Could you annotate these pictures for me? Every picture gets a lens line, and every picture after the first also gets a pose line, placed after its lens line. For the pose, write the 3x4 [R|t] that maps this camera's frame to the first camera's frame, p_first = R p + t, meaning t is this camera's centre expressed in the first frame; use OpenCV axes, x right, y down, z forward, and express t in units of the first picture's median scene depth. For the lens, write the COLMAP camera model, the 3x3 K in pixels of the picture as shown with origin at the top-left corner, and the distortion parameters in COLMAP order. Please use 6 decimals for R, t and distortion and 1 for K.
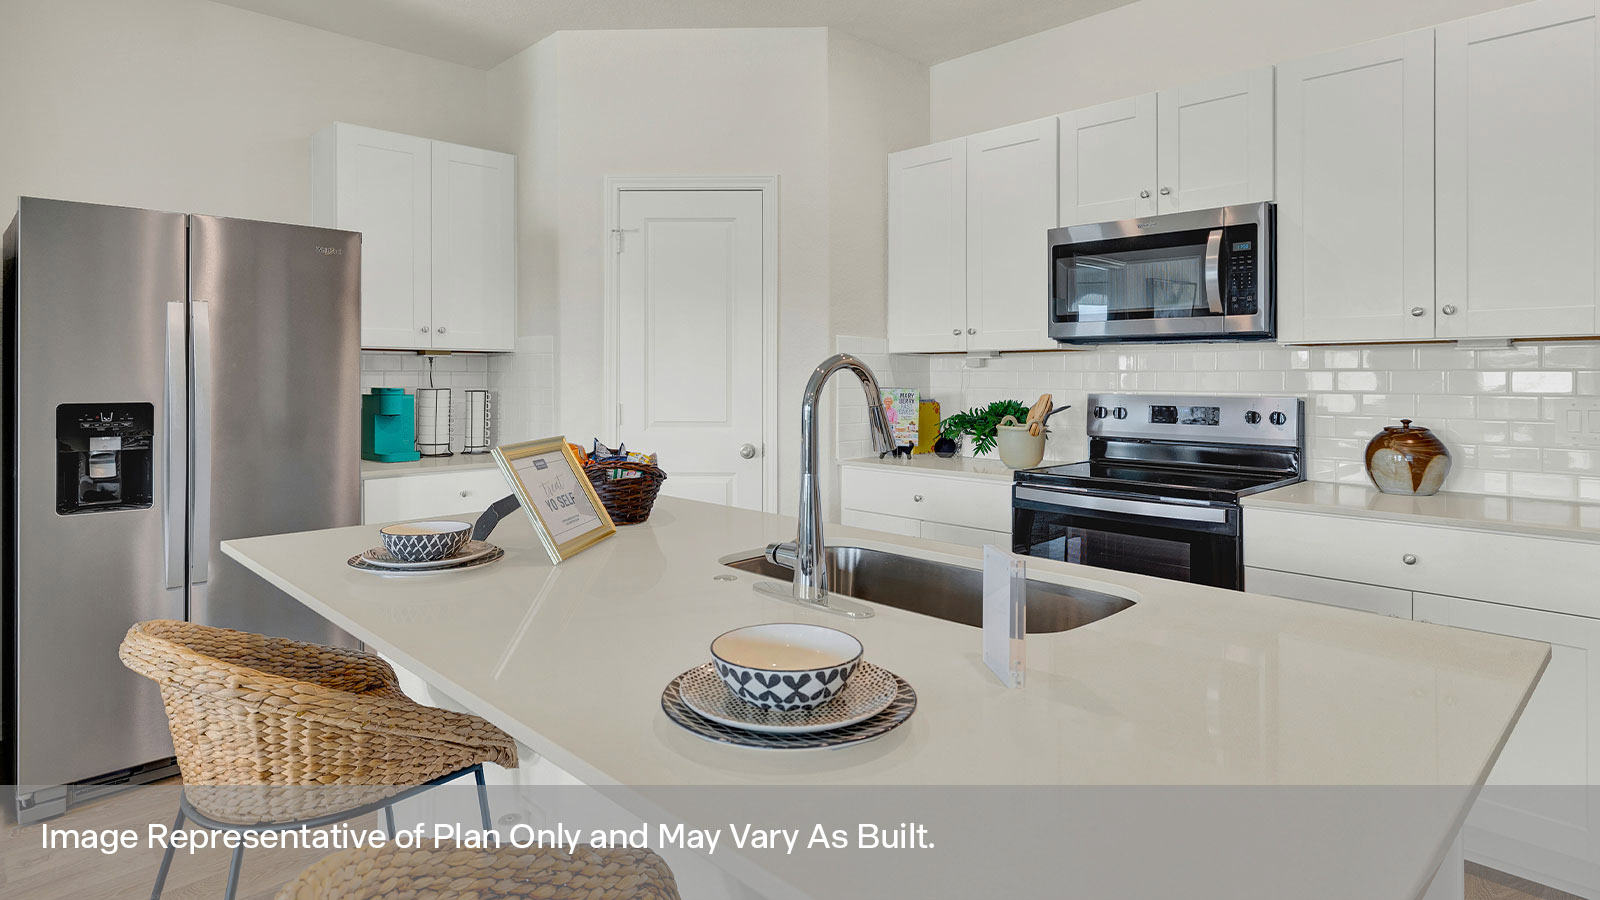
lens RADIAL K [[873.5, 0, 750.4], [0, 873.5, 449.4], [0, 0, 1]] dist [-0.002255, -0.000676]
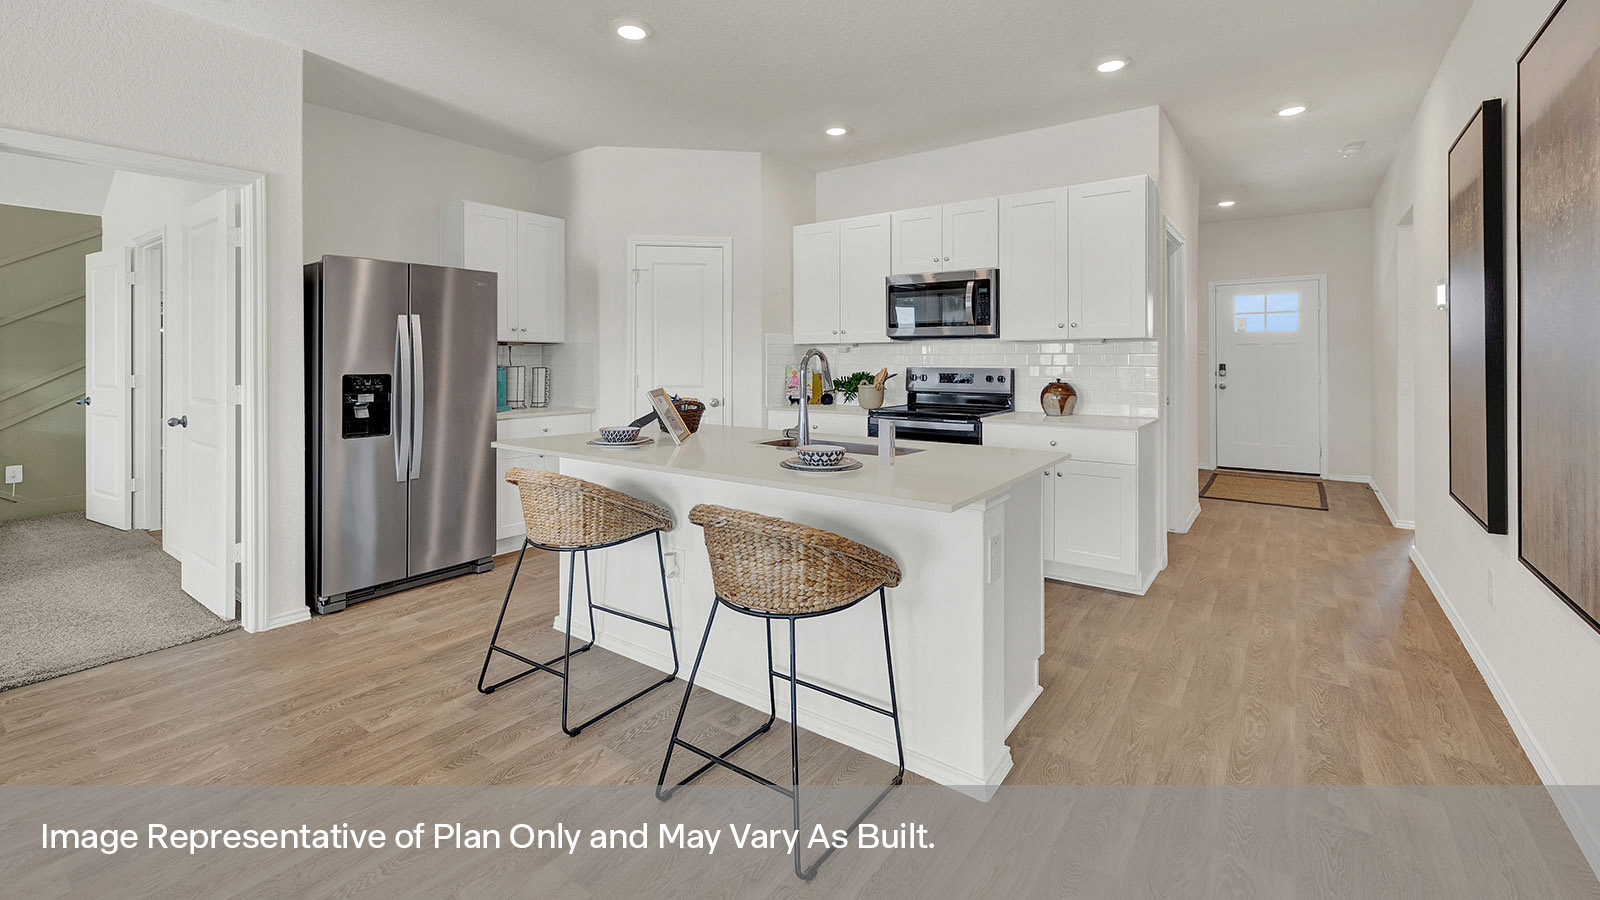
lens RADIAL K [[672.5, 0, 750.8], [0, 672.5, 450.7], [0, 0, 1]] dist [-0.000578, -0.000167]
pose [[0.987932, -0.022846, 0.153191, -0.164153], [0.014981, 0.998519, 0.052302, 0.034161], [-0.154159, -0.049376, 0.986812, -0.366983]]
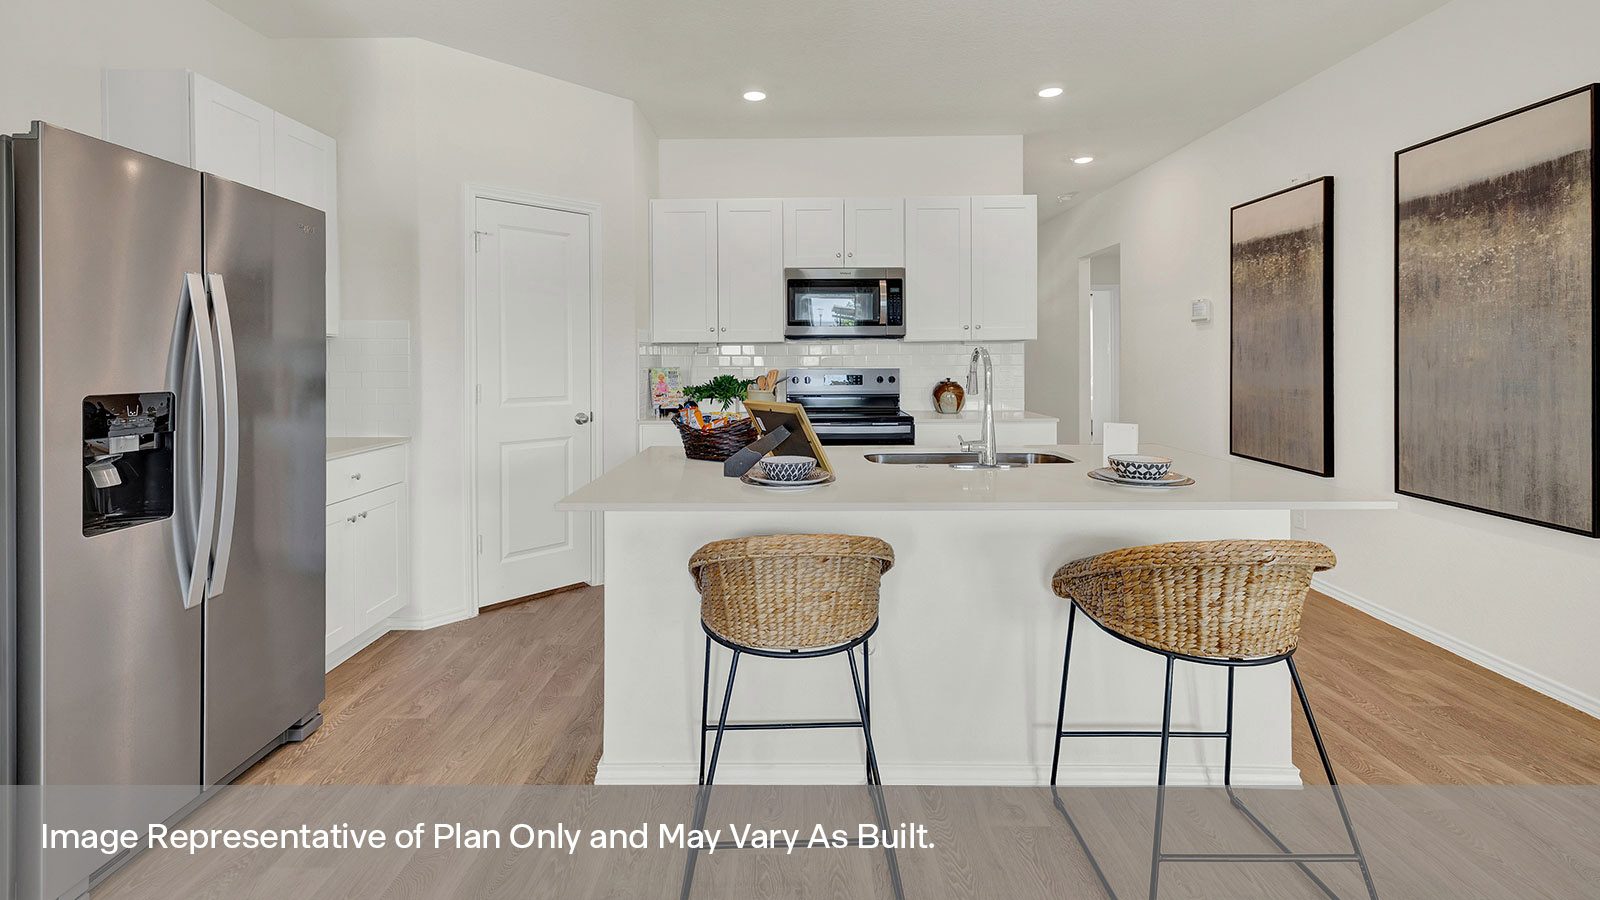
lens RADIAL K [[701.1, 0, 770.5], [0, 701.1, 446.3], [0, 0, 1]] dist [0.001329, 0.000303]
pose [[0.698609, -0.091577, 0.709619, -0.660205], [0.066348, 0.995794, 0.063189, -0.004225], [-0.712421, 0.002937, 0.701746, 0.096134]]
